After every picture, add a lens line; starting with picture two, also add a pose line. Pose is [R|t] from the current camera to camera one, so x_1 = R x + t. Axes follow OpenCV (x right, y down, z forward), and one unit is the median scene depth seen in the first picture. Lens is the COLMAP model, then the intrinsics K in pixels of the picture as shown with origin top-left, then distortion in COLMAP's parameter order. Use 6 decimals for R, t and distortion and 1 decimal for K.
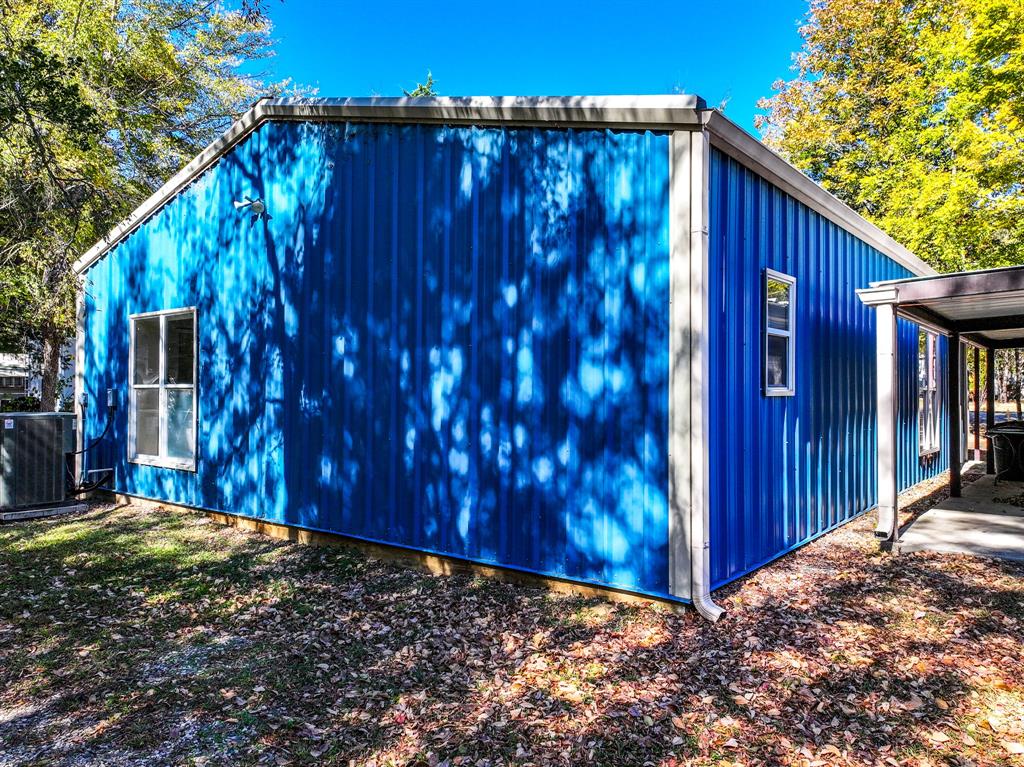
lens RADIAL K [[721.2, 0, 515.8], [0, 721.2, 369.8], [0, 0, 1]] dist [0.029178, -0.000513]
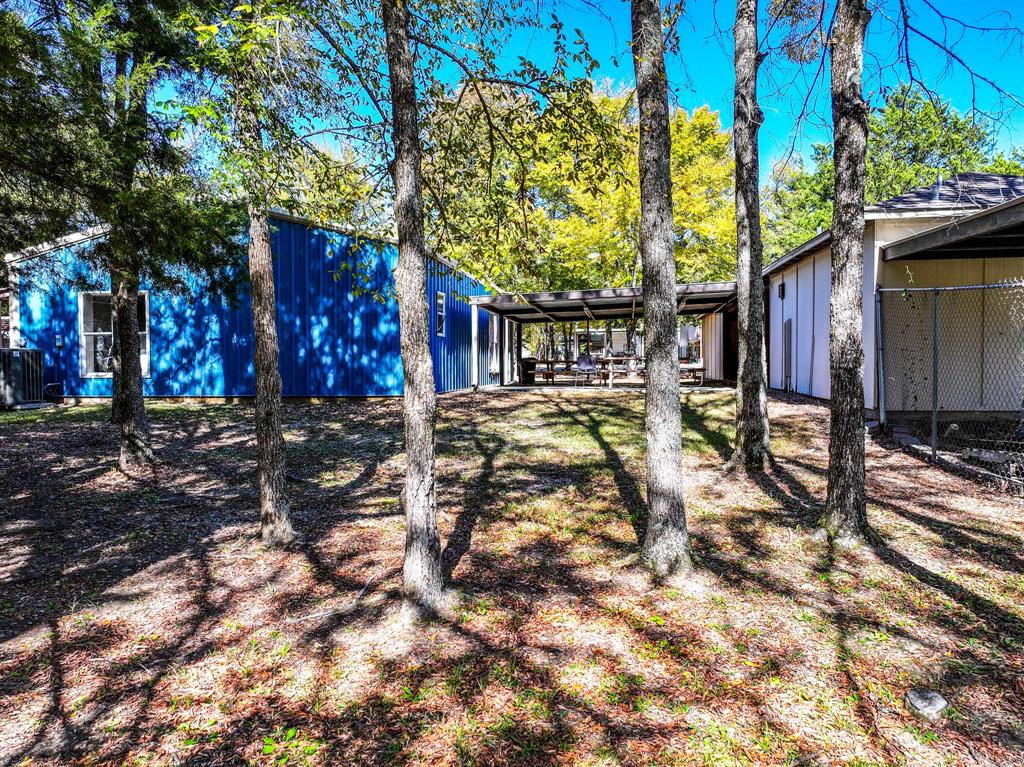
lens RADIAL K [[721.2, 0, 515.8], [0, 721.2, 369.8], [0, 0, 1]] dist [0.029178, -0.000513]
pose [[0.873082, -0.008139, 0.487505, -0.747248], [-0.003693, 0.999722, 0.023304, 0.098088], [-0.487559, -0.022147, 0.872809, -1.591583]]
